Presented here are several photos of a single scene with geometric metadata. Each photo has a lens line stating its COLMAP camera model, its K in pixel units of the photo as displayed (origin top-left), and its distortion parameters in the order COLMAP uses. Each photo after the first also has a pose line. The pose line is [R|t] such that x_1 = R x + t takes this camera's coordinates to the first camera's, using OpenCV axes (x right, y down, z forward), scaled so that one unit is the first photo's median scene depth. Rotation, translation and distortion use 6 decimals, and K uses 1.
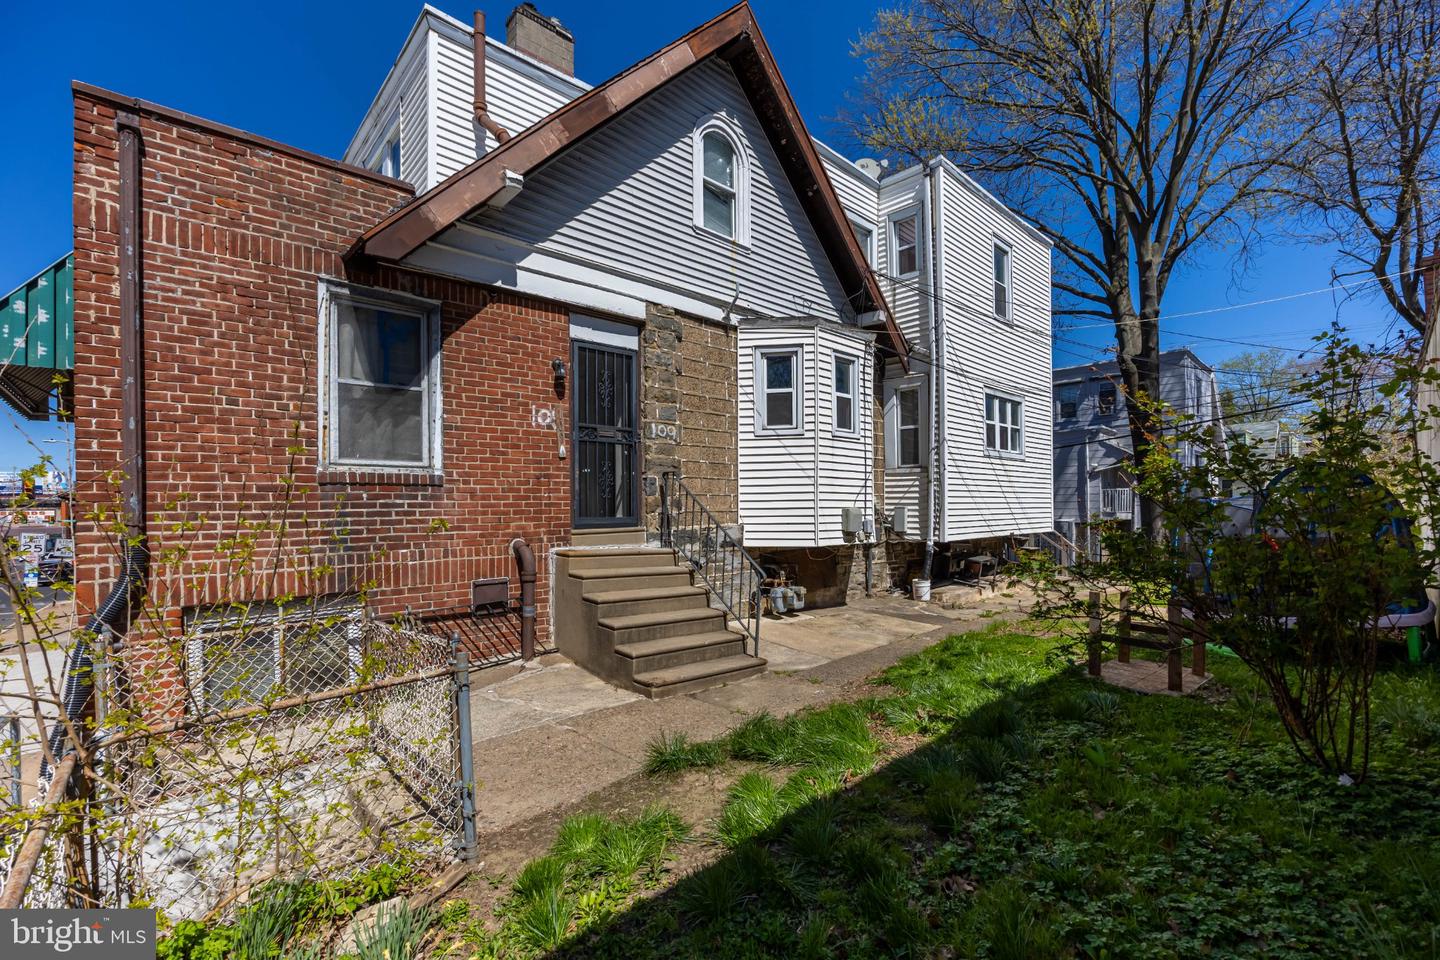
lens RADIAL K [[641.7, 0, 717.4], [0, 641.7, 492.5], [0, 0, 1]] dist [-0.003958, 0.002096]
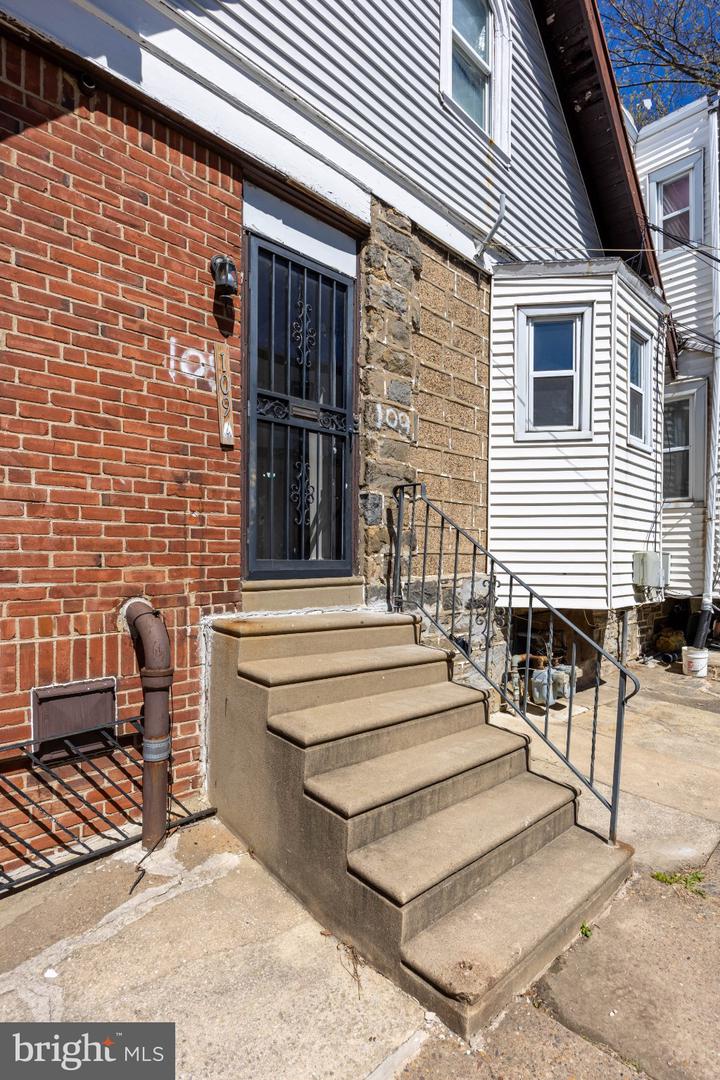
lens RADIAL K [[541.2, 0, 362.4], [0, 541.2, 550.2], [0, 0, 1]] dist [0.002841, -0.001521]
pose [[0.999407, 0.016351, 0.030297, -0.129059], [-0.016831, 0.999735, 0.015684, 0.021060], [-0.030033, -0.016185, 0.999418, 0.497048]]
